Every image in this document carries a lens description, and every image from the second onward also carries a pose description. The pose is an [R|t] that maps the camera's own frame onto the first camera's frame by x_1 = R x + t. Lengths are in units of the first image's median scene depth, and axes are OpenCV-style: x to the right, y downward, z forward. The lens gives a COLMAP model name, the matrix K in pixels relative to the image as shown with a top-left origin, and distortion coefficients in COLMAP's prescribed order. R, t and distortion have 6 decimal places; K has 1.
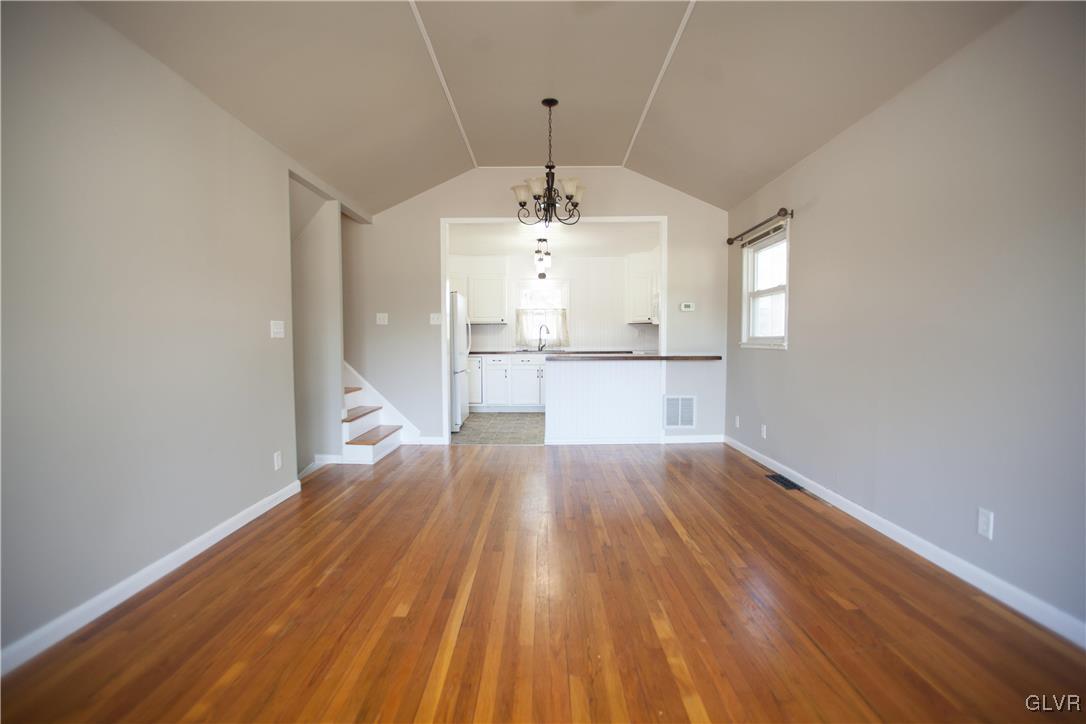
lens RADIAL K [[534.8, 0, 543.0], [0, 534.8, 362.0], [0, 0, 1]] dist [-0.000839, -0.000097]
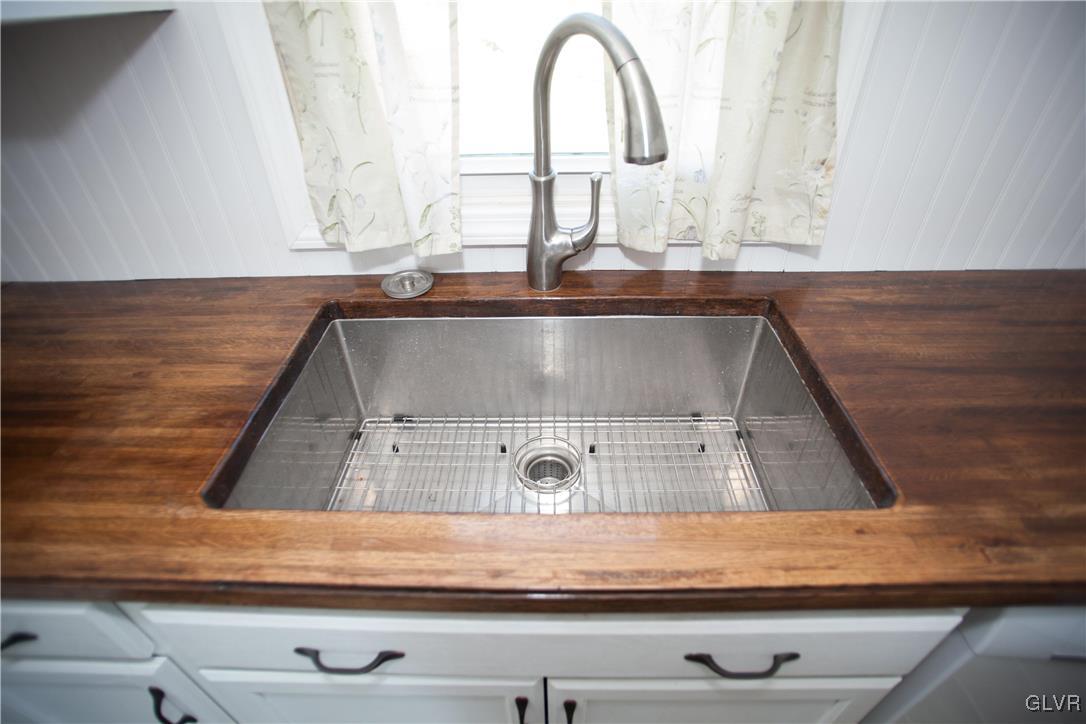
lens RADIAL K [[534.8, 0, 543.0], [0, 534.8, 362.0], [0, 0, 1]] dist [-0.000839, -0.000097]
pose [[0.999836, -0.009232, -0.015571, -0.004209], [0.016593, 0.811266, 0.584442, -0.076737], [0.007236, -0.584604, 0.811286, 0.951580]]
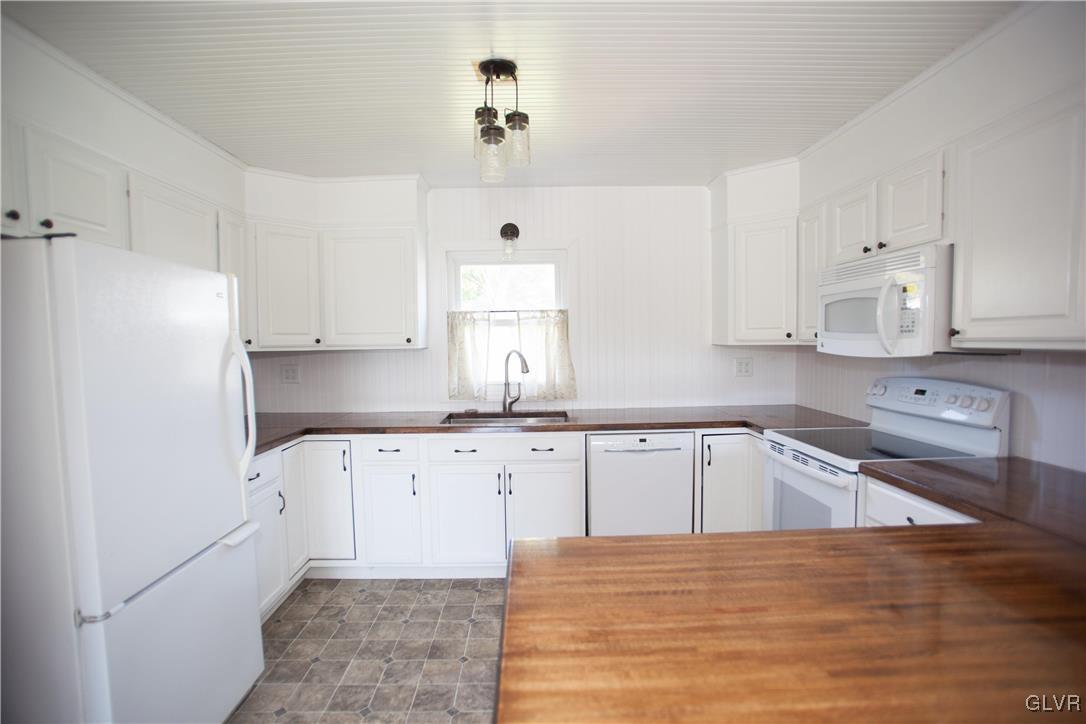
lens RADIAL K [[534.8, 0, 543.0], [0, 534.8, 362.0], [0, 0, 1]] dist [-0.000839, -0.000097]
pose [[0.999330, -0.010919, 0.034942, 0.008898], [0.010913, 0.999940, 0.000359, -0.062646], [-0.034943, 0.000022, 0.999389, 0.617637]]
